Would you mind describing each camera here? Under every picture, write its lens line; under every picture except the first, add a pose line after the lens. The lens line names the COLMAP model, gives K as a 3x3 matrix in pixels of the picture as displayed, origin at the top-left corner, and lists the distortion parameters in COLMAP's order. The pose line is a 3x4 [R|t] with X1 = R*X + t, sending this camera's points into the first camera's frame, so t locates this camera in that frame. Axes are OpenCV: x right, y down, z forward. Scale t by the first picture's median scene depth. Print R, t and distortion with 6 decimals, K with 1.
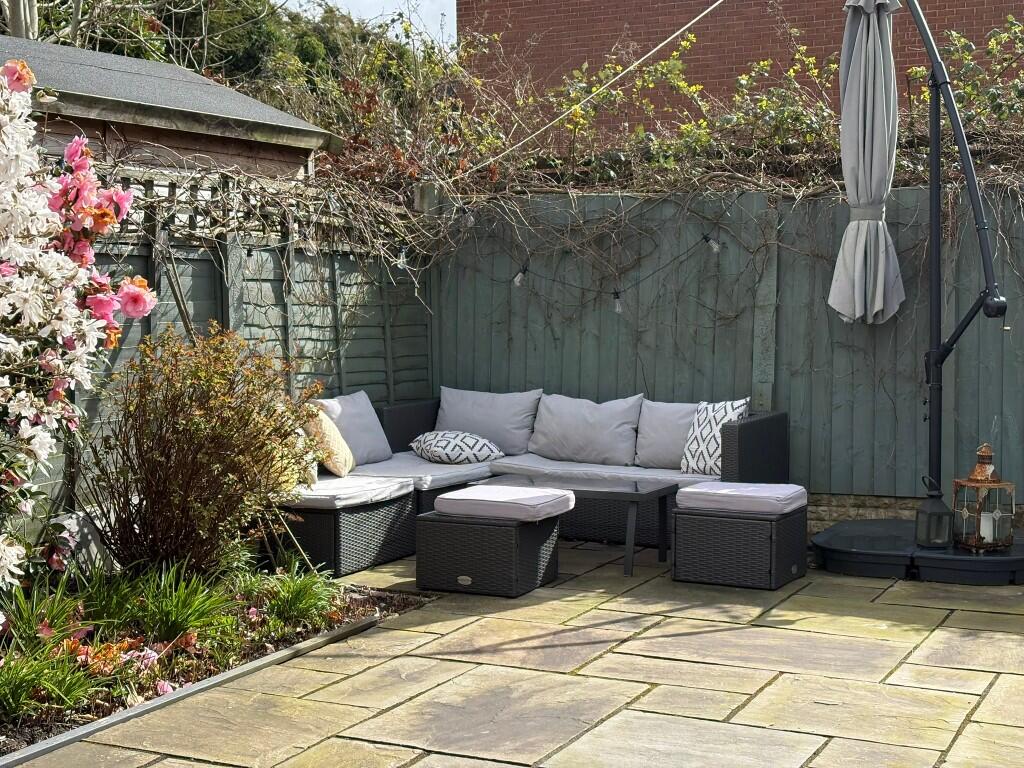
lens RADIAL K [[1535.3, 0, 510.7], [0, 1535.3, 383.4], [0, 0, 1]] dist [0.136858, 0.000000]
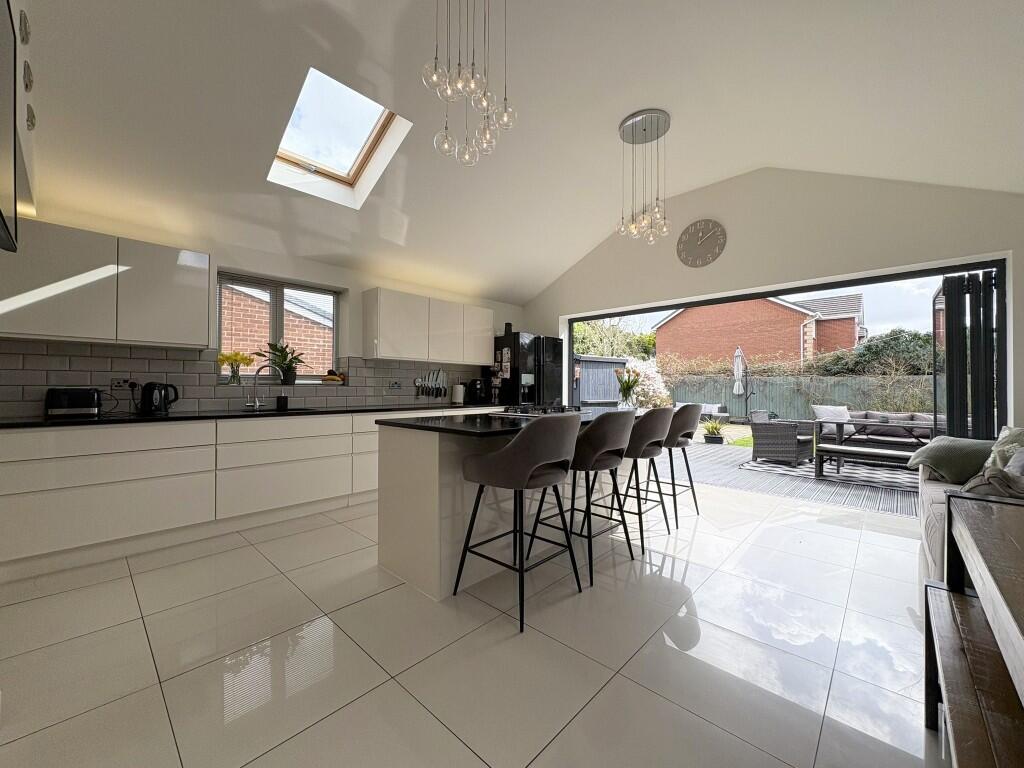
lens RADIAL K [[406.9, 0, 506.8], [0, 406.9, 385.0], [0, 0, 1]] dist [-0.002308, -0.000031]
pose [[0.952234, 0.012439, -0.305115, -0.274325], [-0.030915, 0.997963, -0.055799, 0.067521], [0.303800, 0.062567, 0.950679, -1.406479]]
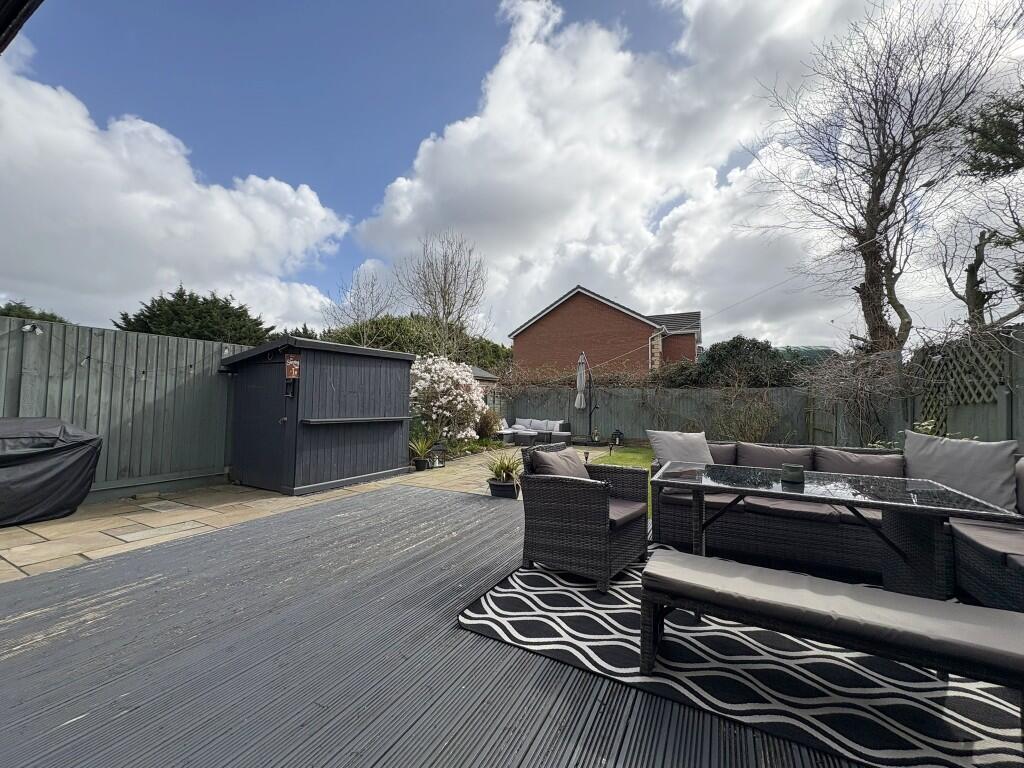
lens RADIAL K [[406.9, 0, 508.4], [0, 406.9, 387.2], [0, 0, 1]] dist [-0.002308, -0.000031]
pose [[0.999483, 0.019468, -0.025593, -0.043211], [-0.021747, 0.995520, -0.092021, 0.036786], [0.023687, 0.092530, 0.995428, -0.788725]]
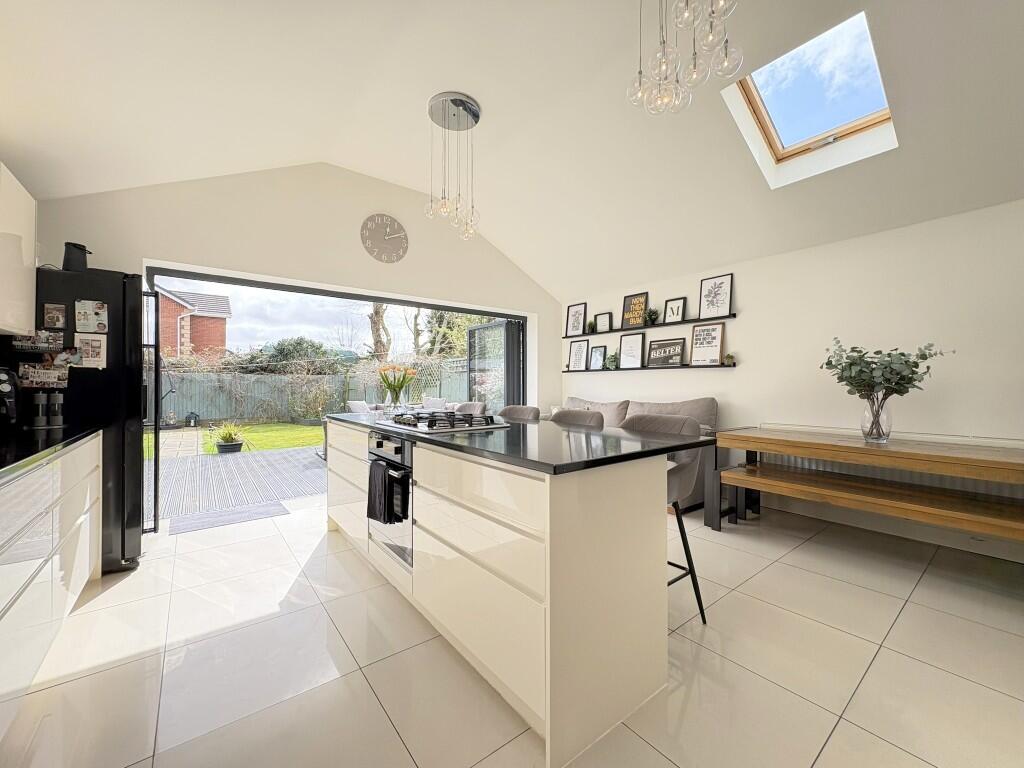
lens RADIAL K [[406.9, 0, 512.9], [0, 406.9, 382.1], [0, 0, 1]] dist [-0.002308, -0.000031]
pose [[0.439856, 0.017694, 0.897894, -0.643204], [0.045291, 0.998097, -0.041855, 0.054424], [-0.896925, 0.059076, 0.438218, -1.159257]]
